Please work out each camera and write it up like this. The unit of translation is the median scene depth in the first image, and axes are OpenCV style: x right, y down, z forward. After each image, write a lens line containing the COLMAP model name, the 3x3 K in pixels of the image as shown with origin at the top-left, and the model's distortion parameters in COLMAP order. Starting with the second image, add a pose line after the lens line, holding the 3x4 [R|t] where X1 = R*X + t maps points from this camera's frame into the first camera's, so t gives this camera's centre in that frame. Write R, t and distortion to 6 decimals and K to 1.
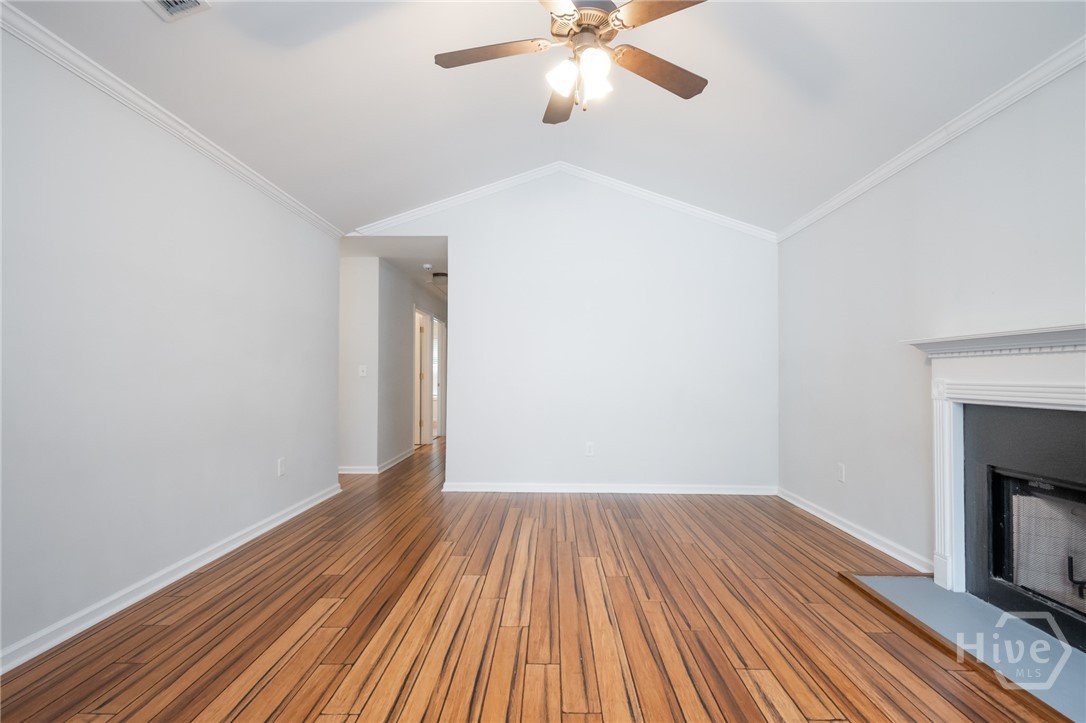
lens RADIAL K [[536.7, 0, 562.9], [0, 536.7, 366.8], [0, 0, 1]] dist [-0.000521, -0.000737]
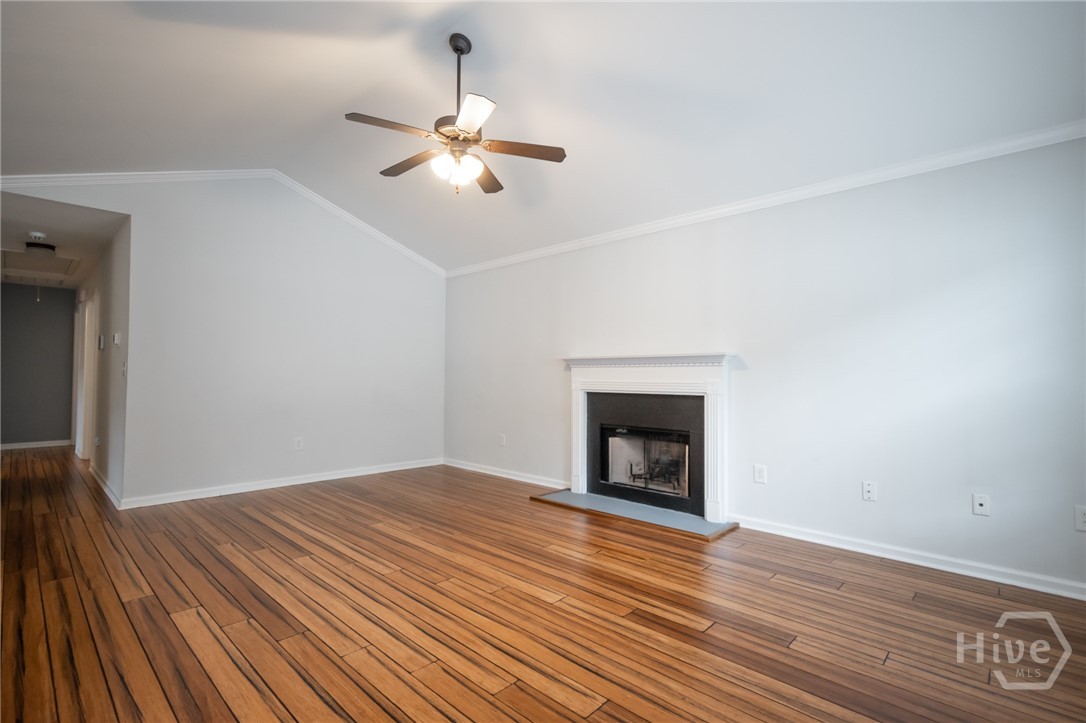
lens RADIAL K [[481.9, 0, 549.1], [0, 481.9, 363.9], [0, 0, 1]] dist [0.001549, -0.000491]
pose [[0.687850, 0.019183, 0.725599, -0.583271], [-0.015928, 0.999809, -0.011333, -0.008019], [-0.725678, -0.003762, 0.688024, -0.057919]]
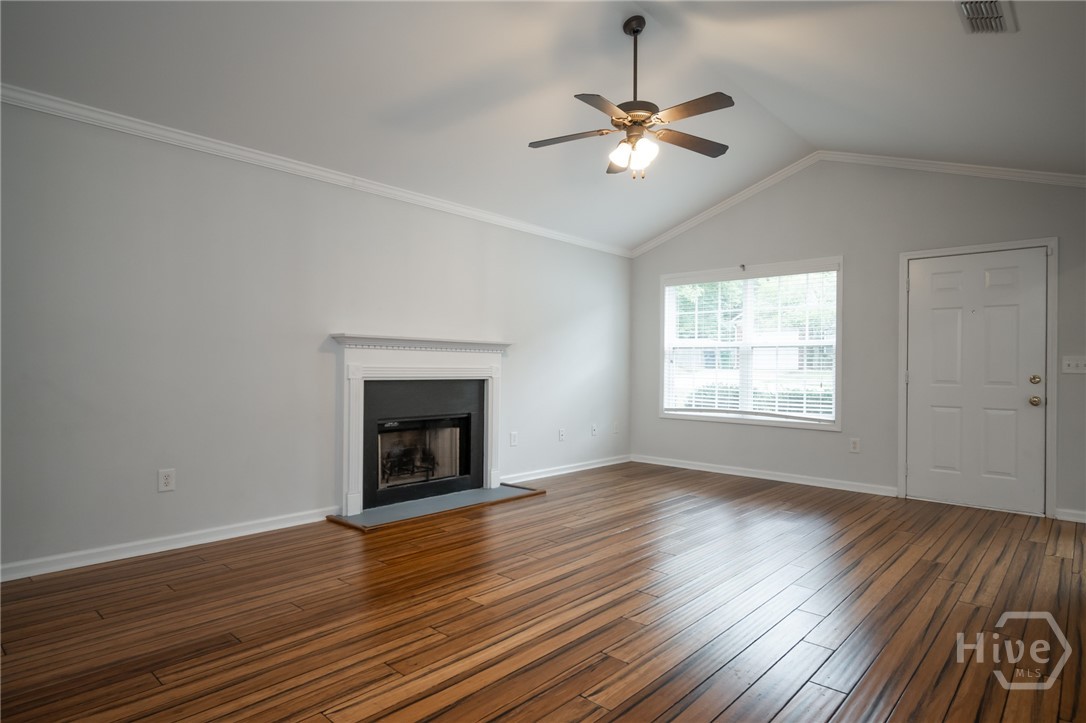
lens RADIAL K [[579.1, 0, 533.3], [0, 579.1, 363.4], [0, 0, 1]] dist [0.004592, -0.003743]
pose [[-0.702209, -0.009964, 0.711901, -0.703306], [-0.028087, 0.999511, -0.013715, 0.032292], [-0.711416, -0.029626, -0.702146, 1.823721]]
